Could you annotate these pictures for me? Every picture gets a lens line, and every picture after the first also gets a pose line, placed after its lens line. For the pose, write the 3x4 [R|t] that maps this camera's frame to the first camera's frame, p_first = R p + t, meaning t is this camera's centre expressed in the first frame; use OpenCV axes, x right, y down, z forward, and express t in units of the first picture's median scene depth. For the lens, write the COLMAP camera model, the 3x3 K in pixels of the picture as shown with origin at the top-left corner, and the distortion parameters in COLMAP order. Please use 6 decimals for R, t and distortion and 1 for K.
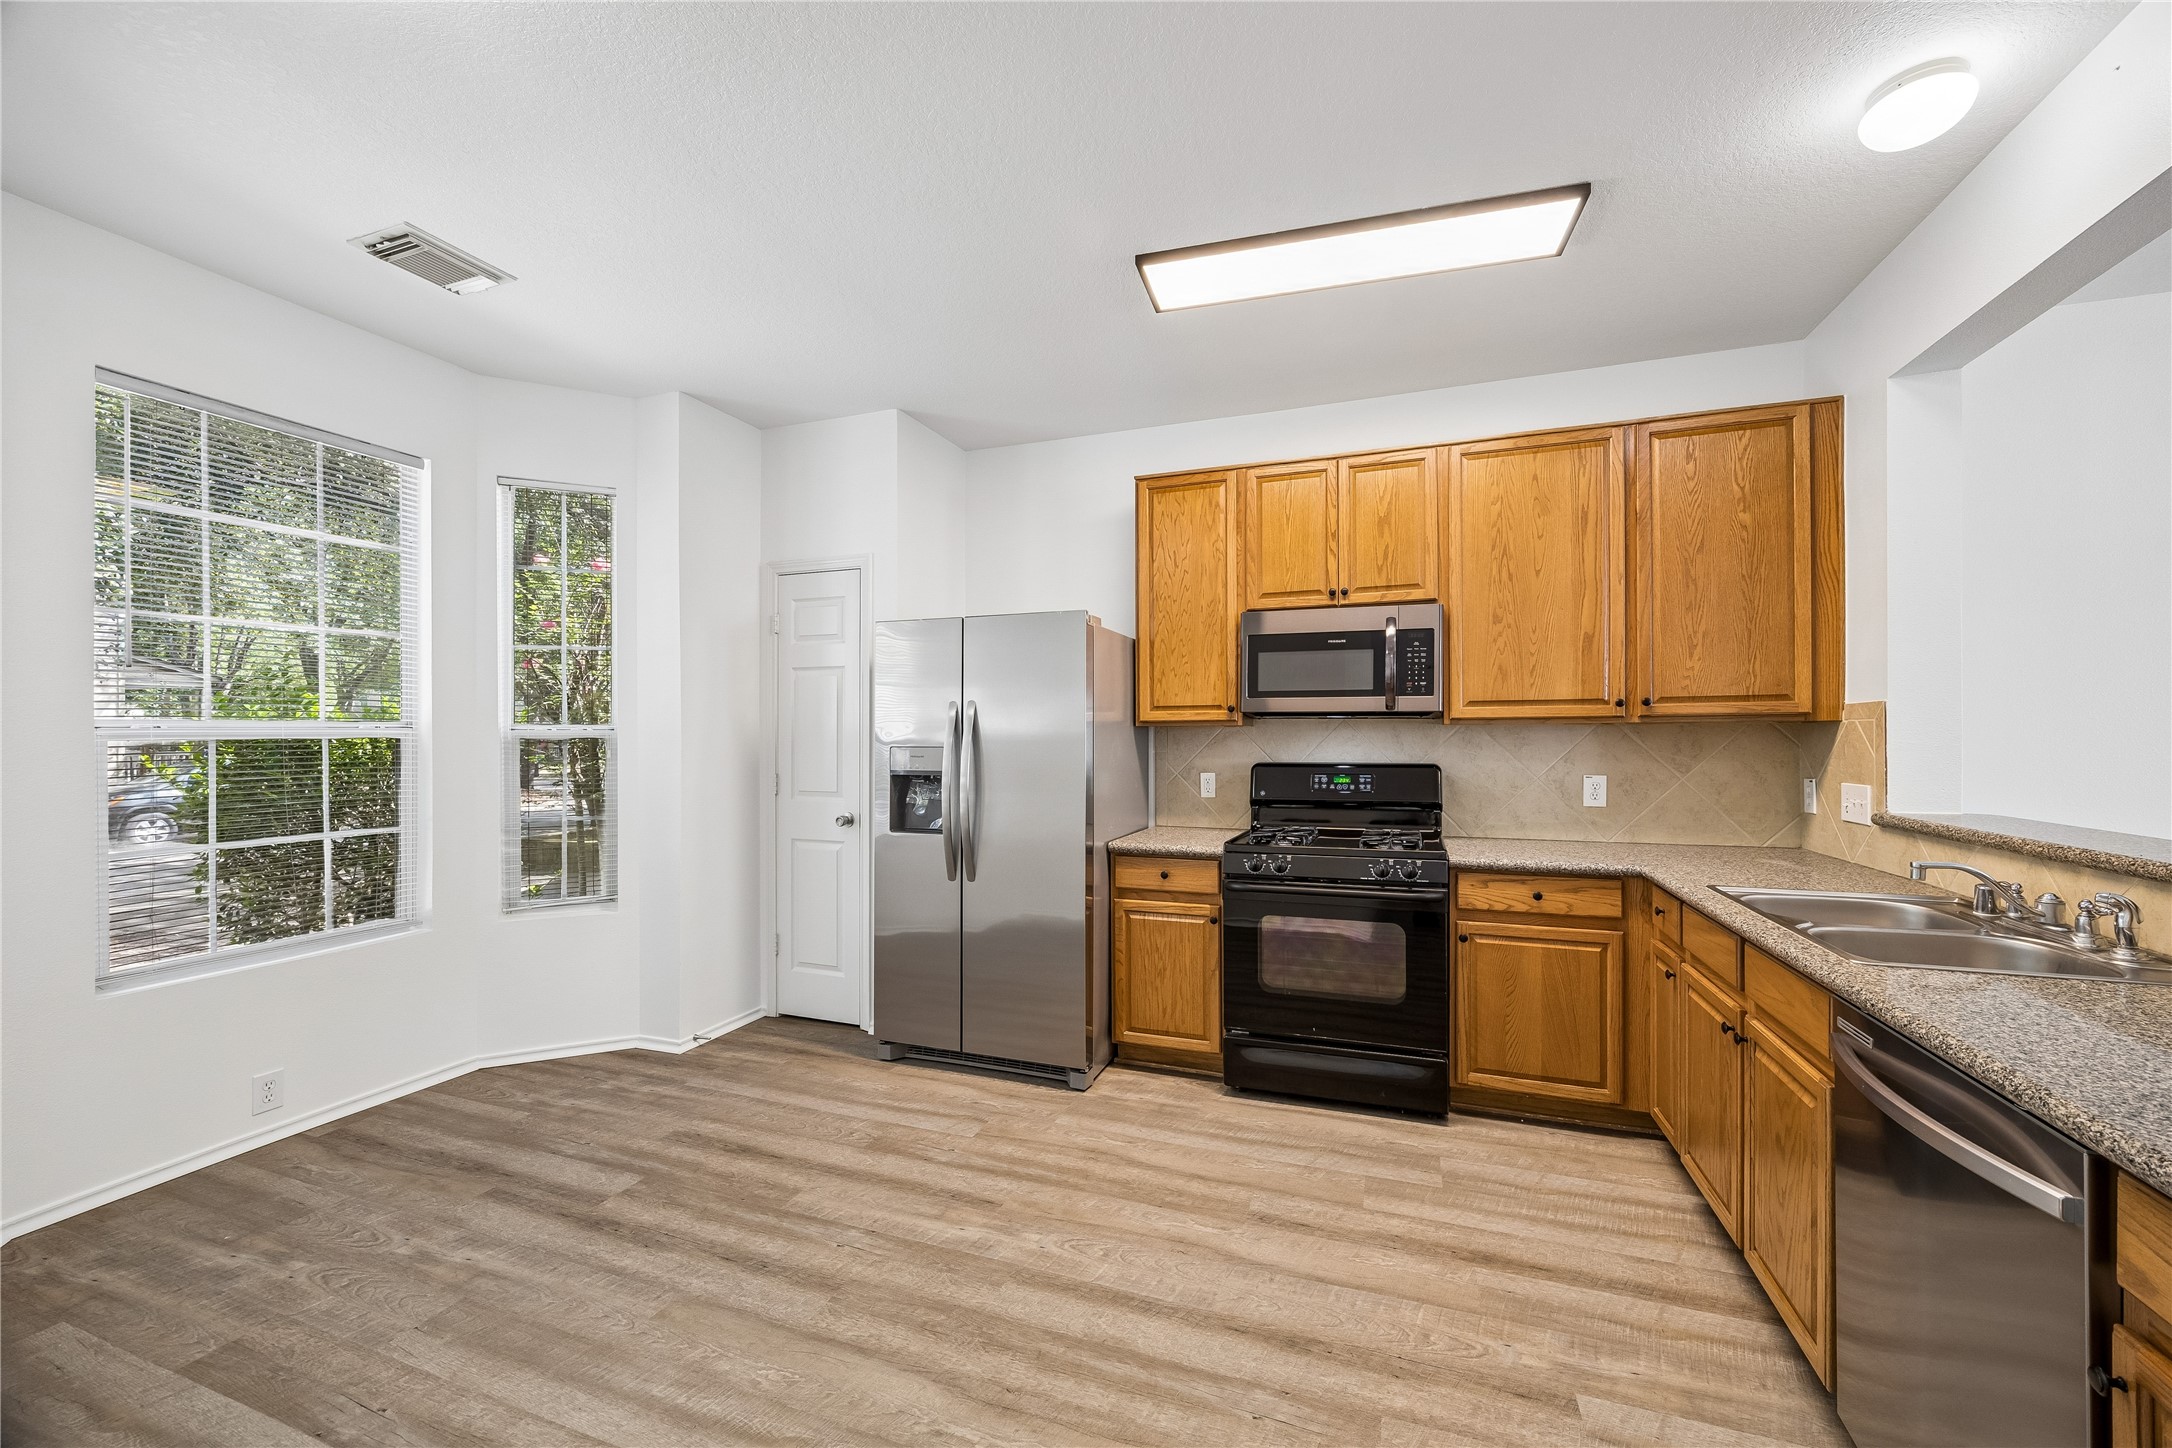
lens RADIAL K [[838.0, 0, 1100.7], [0, 838.0, 736.1], [0, 0, 1]] dist [-0.002941, -0.000167]
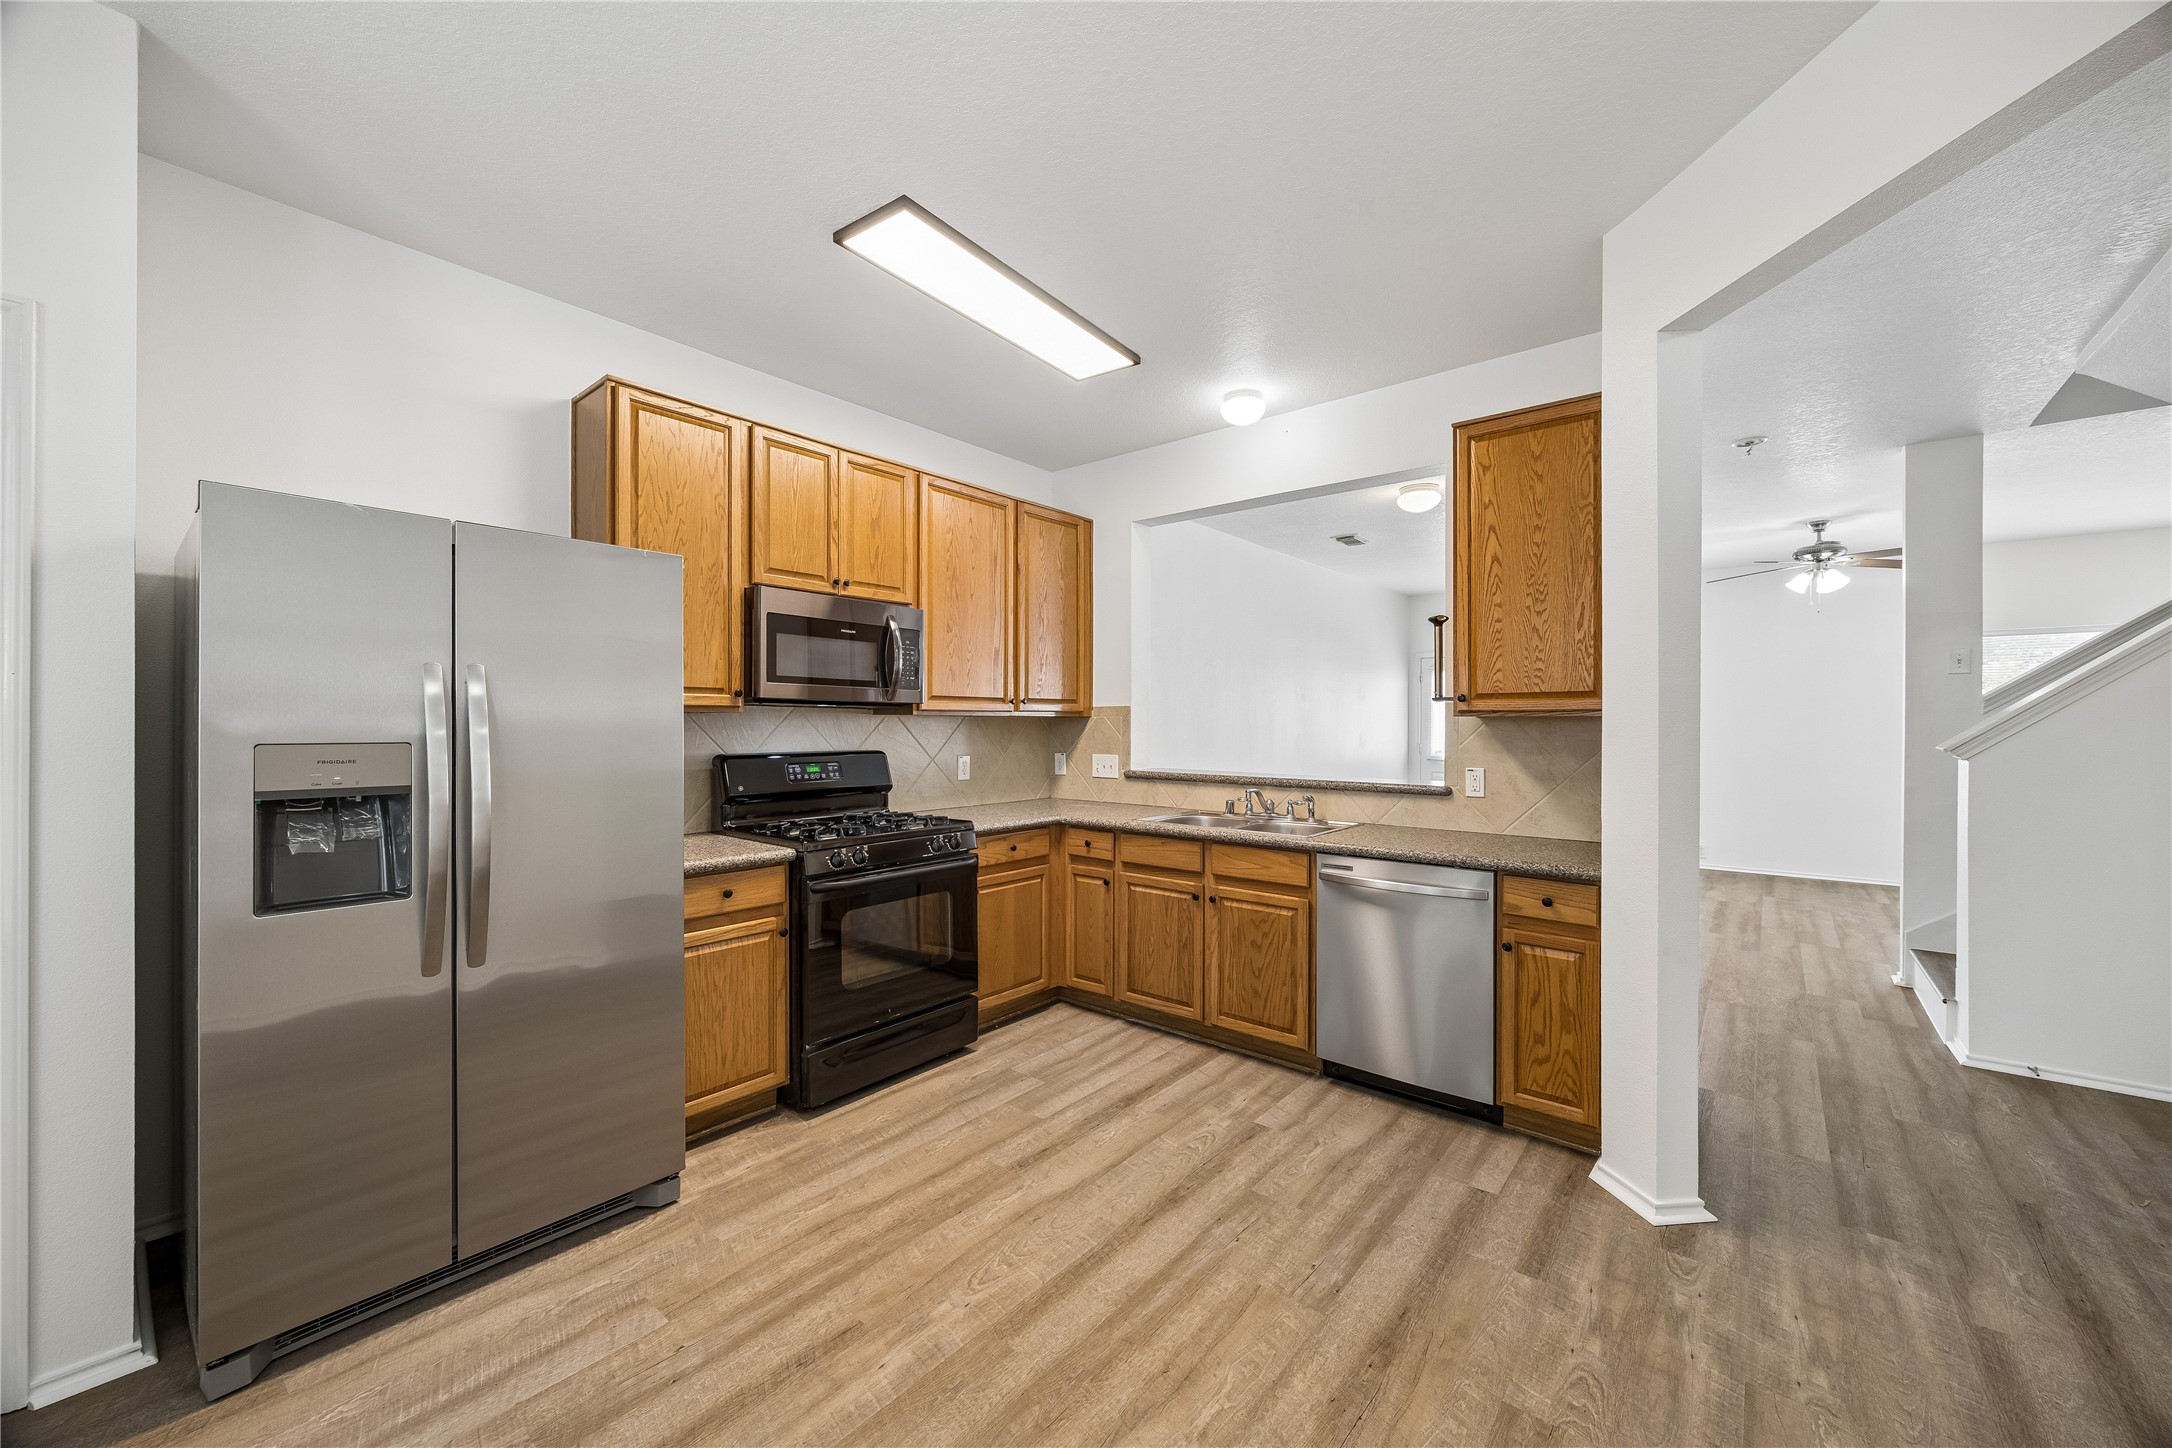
lens RADIAL K [[834.4, 0, 1078.1], [0, 834.4, 726.8], [0, 0, 1]] dist [-0.001501, -0.000261]
pose [[0.335795, 0.000616, 0.941935, -0.590750], [-0.003408, 0.999994, 0.000561, 0.000632], [-0.941929, -0.003399, 0.335795, 0.411366]]
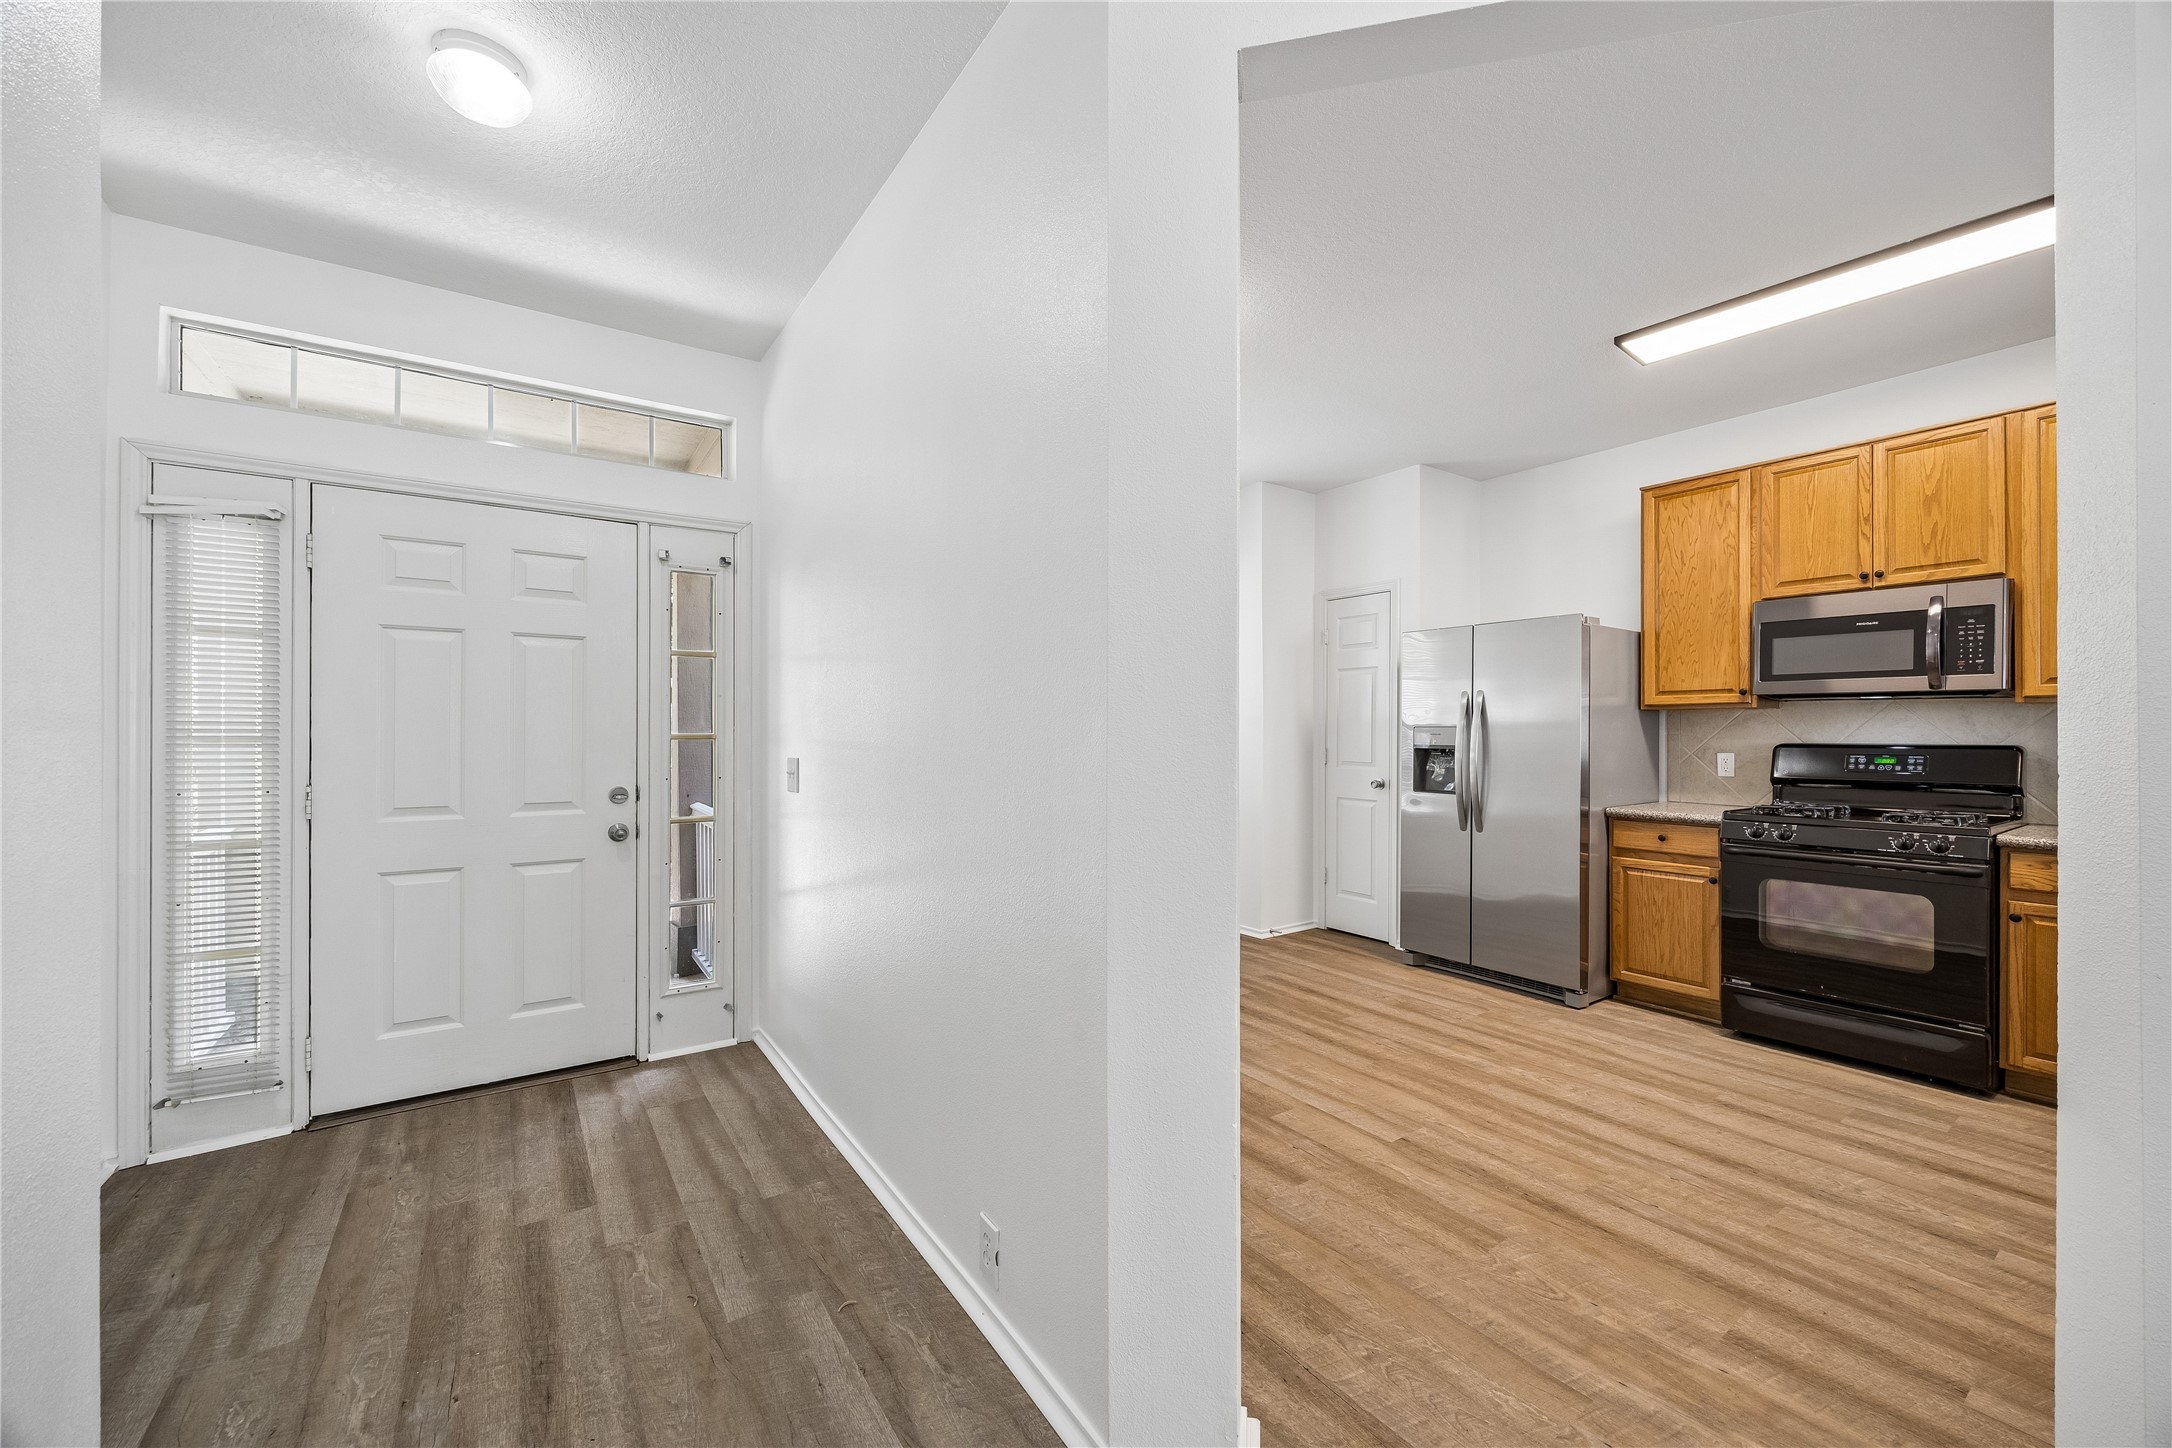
lens RADIAL K [[840.5, 0, 1086.0], [0, 840.5, 728.3], [0, 0, 1]] dist [0.000336, 0.000100]
pose [[0.813949, 0.001721, -0.580933, 0.104737], [-0.003589, 0.999991, -0.002067, 0.021151], [0.580925, 0.003767, 0.813949, -0.403596]]
